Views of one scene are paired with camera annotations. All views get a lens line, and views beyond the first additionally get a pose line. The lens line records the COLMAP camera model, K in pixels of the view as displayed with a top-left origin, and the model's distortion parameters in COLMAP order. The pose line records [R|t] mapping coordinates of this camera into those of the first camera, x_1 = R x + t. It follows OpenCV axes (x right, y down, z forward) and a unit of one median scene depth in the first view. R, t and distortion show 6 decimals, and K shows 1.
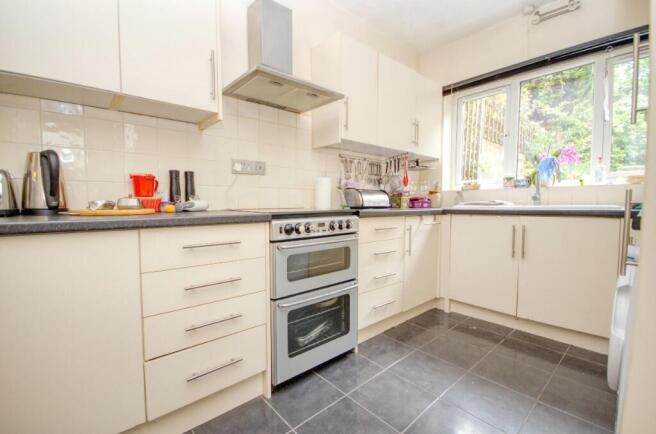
lens RADIAL K [[289.6, 0, 328.1], [0, 289.6, 220.4], [0, 0, 1]] dist [0.000980, 0.000005]
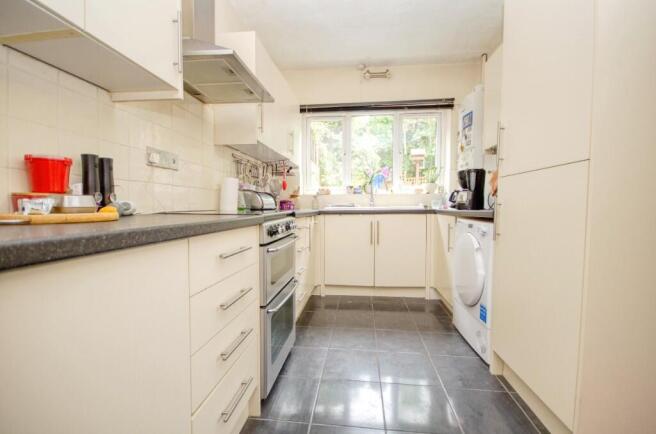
lens RADIAL K [[289.6, 0, 328.1], [0, 289.6, 220.4], [0, 0, 1]] dist [0.000980, 0.000005]
pose [[0.744880, -0.033998, 0.666332, -0.403333], [0.041730, 0.999120, 0.004329, -0.000865], [-0.665893, 0.024581, 0.745642, 0.095117]]
